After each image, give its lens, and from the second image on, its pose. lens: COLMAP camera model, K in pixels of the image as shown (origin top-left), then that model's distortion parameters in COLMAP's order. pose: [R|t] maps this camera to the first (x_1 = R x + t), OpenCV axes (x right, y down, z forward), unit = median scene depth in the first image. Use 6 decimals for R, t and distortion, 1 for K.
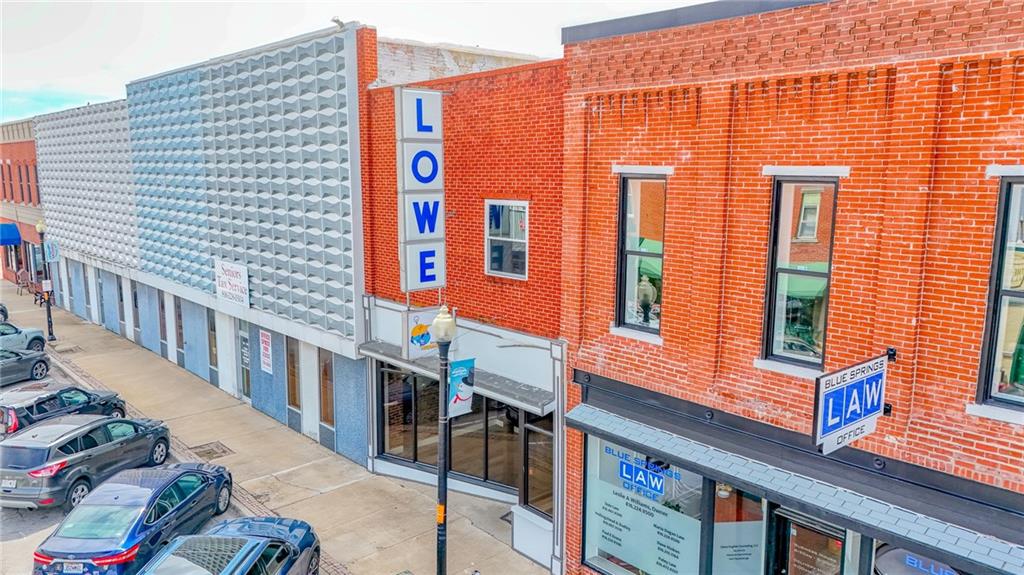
lens RADIAL K [[753.4, 0, 509.6], [0, 753.4, 291.6], [0, 0, 1]] dist [0.060064, -0.053207]
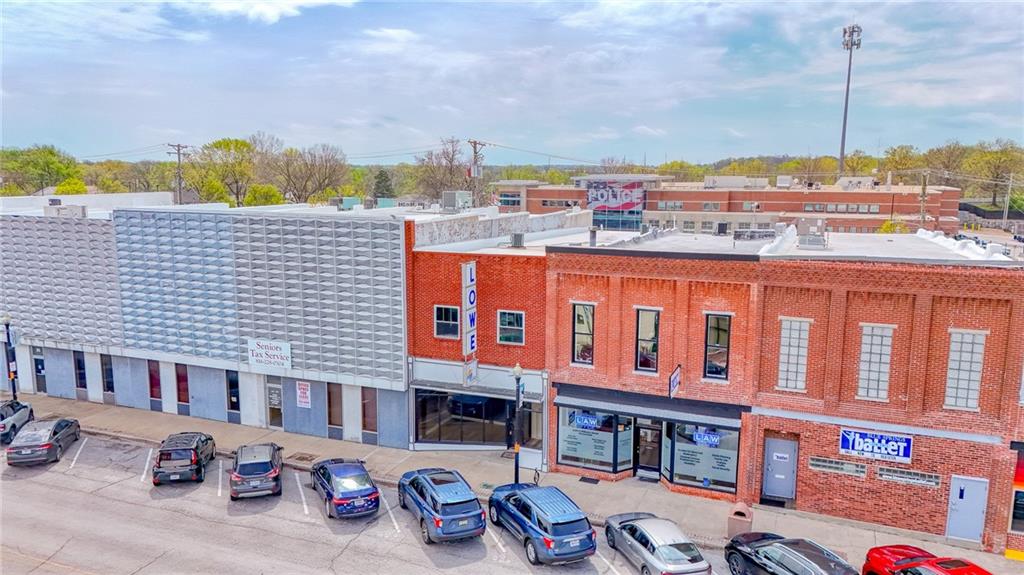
lens RADIAL K [[753.4, 0, 511.7], [0, 753.4, 287.1], [0, 0, 1]] dist [0.060064, -0.053207]
pose [[0.900140, -0.070834, 0.429802, -1.072701], [0.071224, 0.997345, 0.015204, -0.251397], [-0.429737, 0.016926, 0.902795, -1.144991]]
